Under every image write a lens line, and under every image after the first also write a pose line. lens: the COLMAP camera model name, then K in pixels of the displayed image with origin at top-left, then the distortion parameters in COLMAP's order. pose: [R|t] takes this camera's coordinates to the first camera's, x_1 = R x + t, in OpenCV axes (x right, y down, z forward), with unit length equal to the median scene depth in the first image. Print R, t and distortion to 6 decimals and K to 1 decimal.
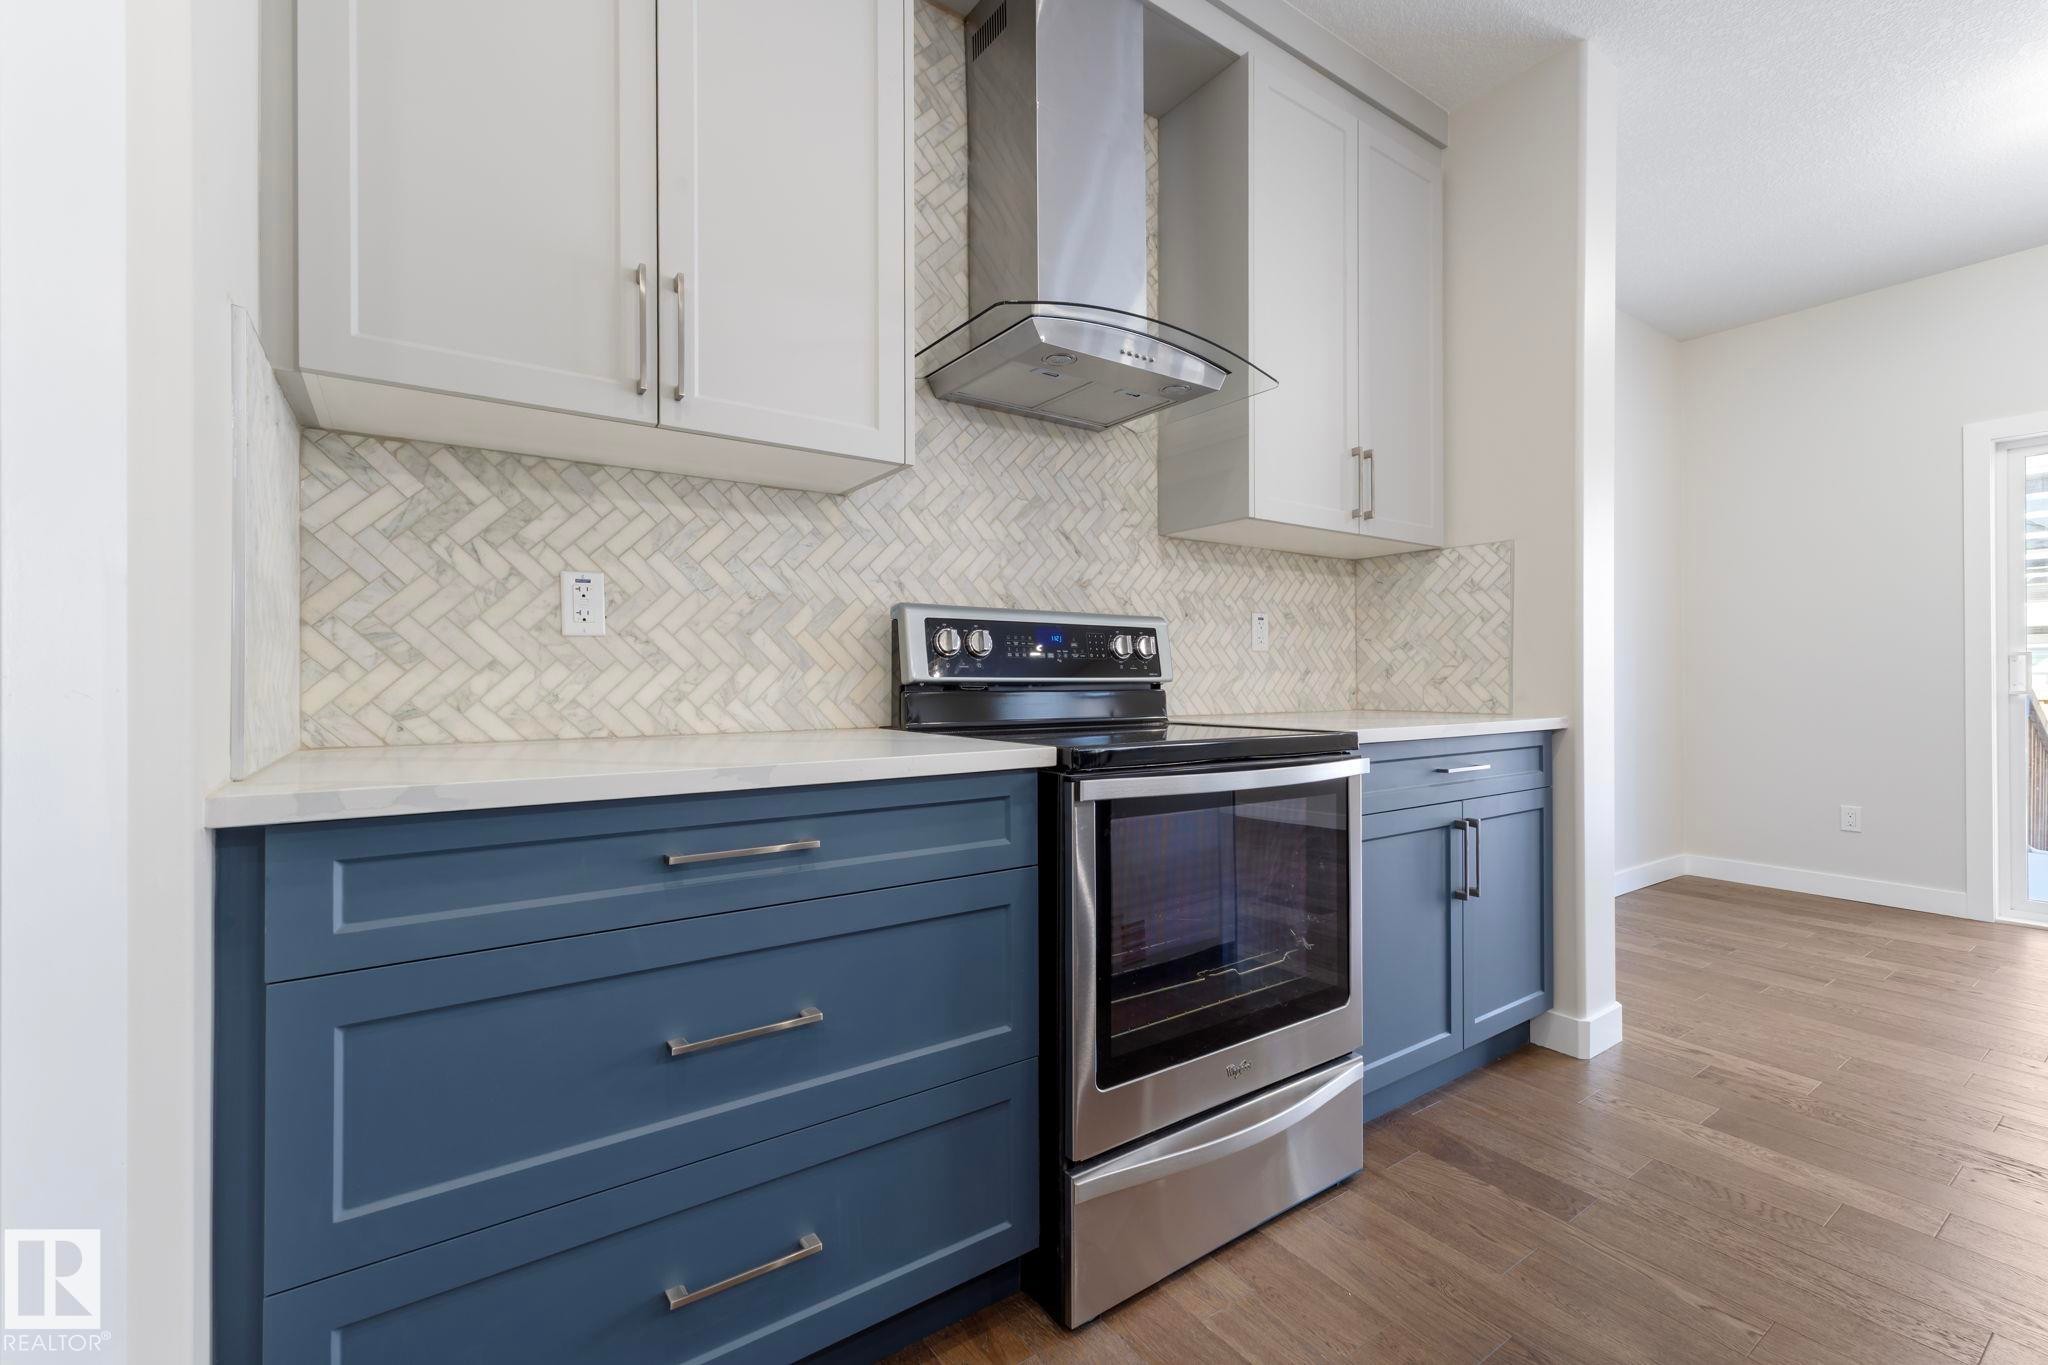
lens RADIAL K [[866.8, 0, 1020.2], [0, 866.8, 676.0], [0, 0, 1]] dist [0.005934, 0.000000]
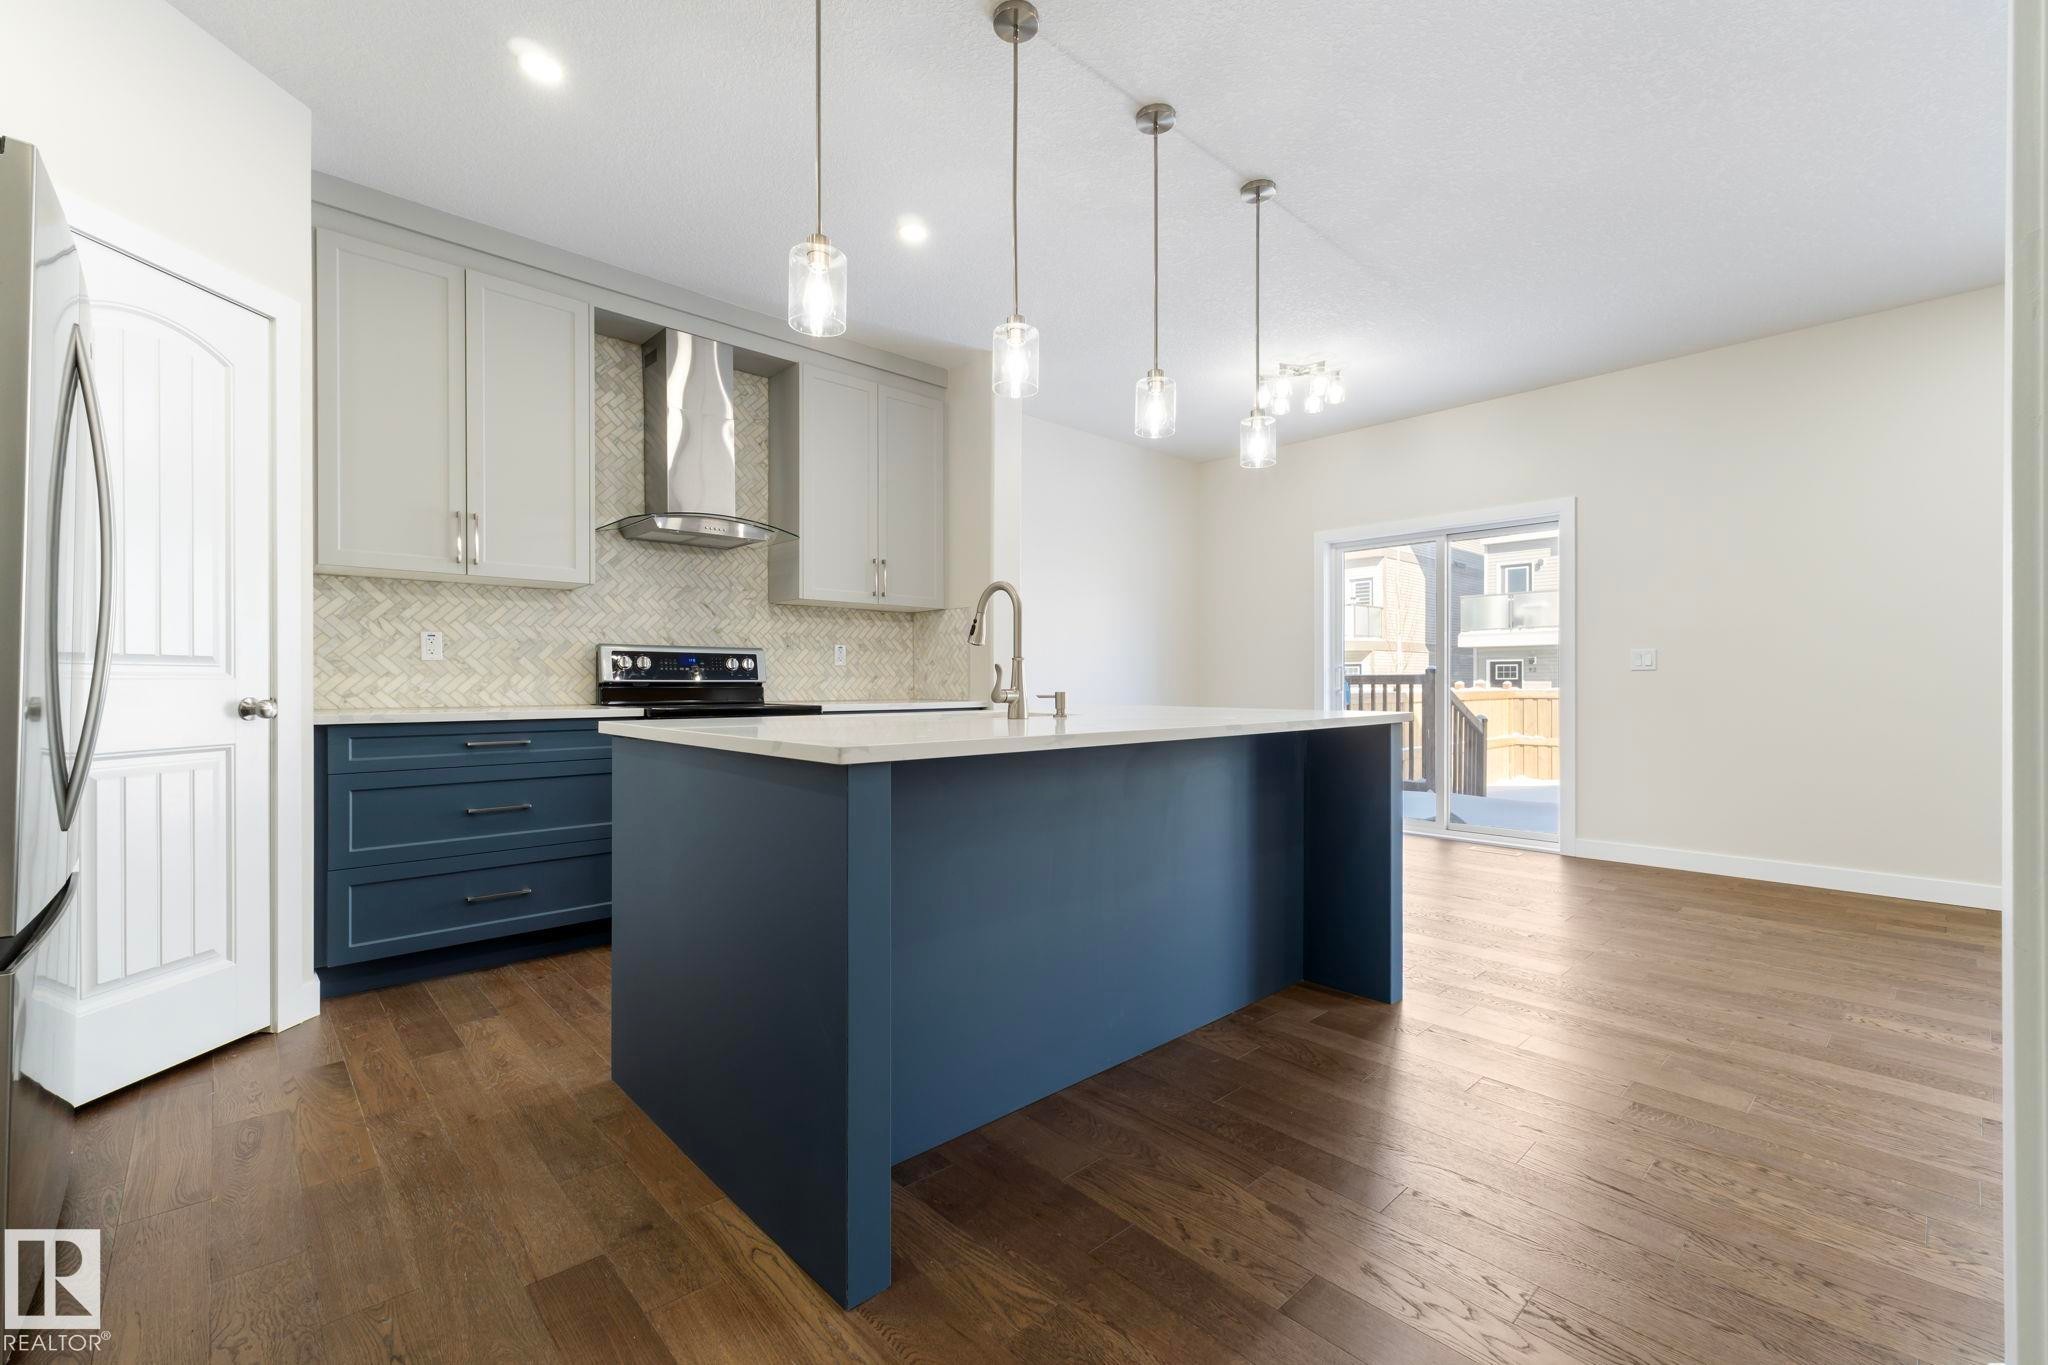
lens RADIAL K [[866.8, 0, 1025.1], [0, 866.8, 680.9], [0, 0, 1]] dist [0.005934, 0.000000]
pose [[0.989346, 0.001294, 0.145577, 0.504731], [-0.001588, 0.999997, 0.001902, -0.001330], [-0.145574, -0.002113, 0.989345, -1.062274]]
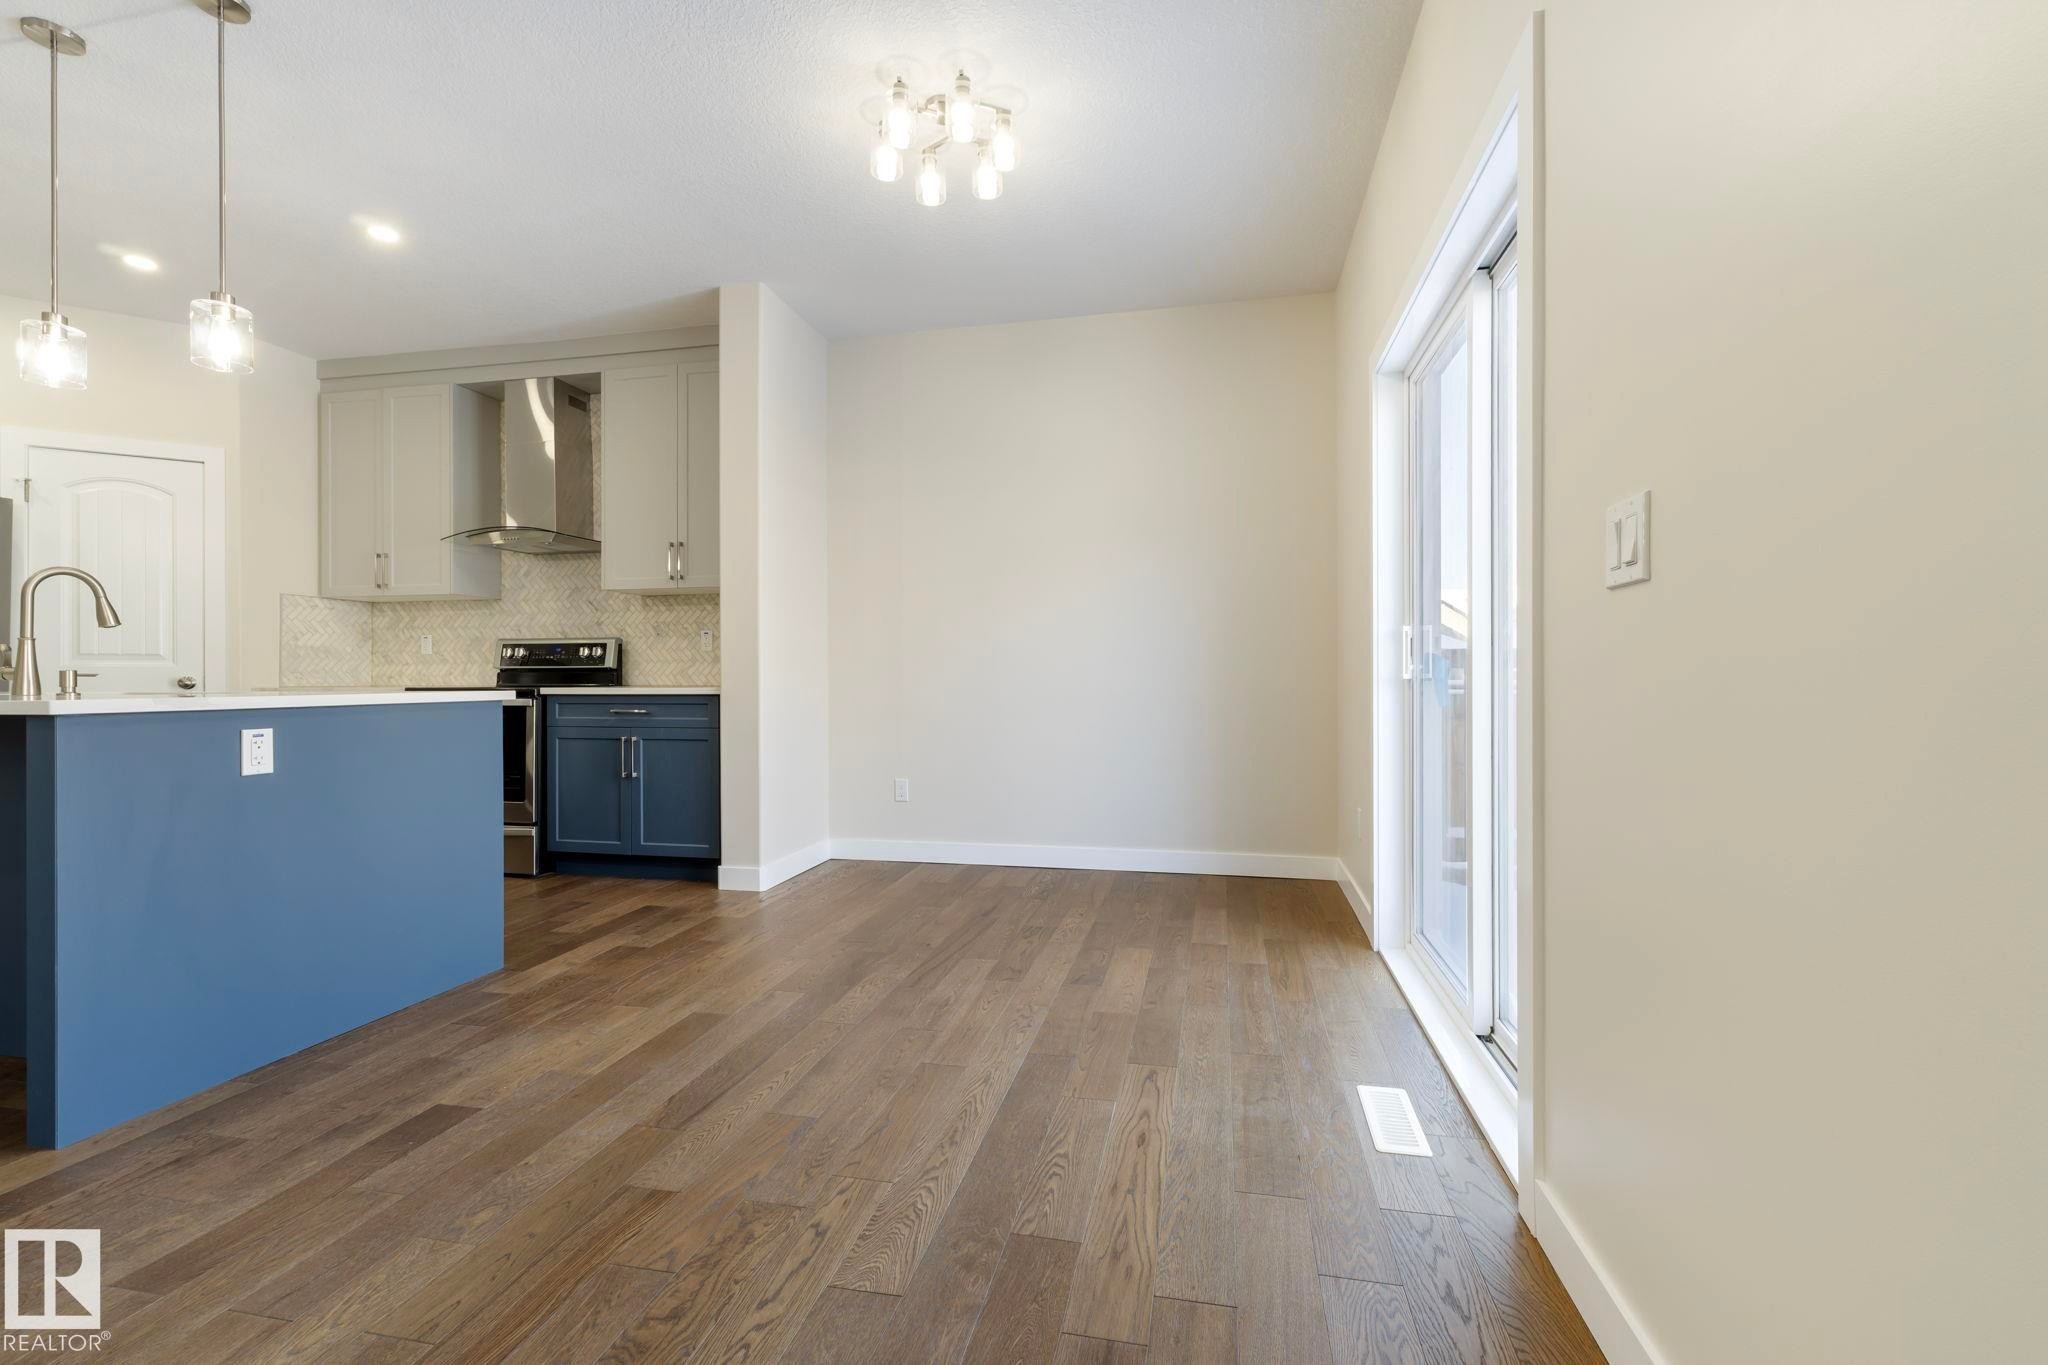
lens RADIAL K [[866.8, 0, 1031.6], [0, 866.8, 673.0], [0, 0, 1]] dist [0.005934, 0.000000]
pose [[0.680979, -0.004513, -0.732289, 2.640972], [0.002516, 0.999990, -0.003822, 0.032149], [0.732298, 0.000760, 0.680984, 0.338253]]
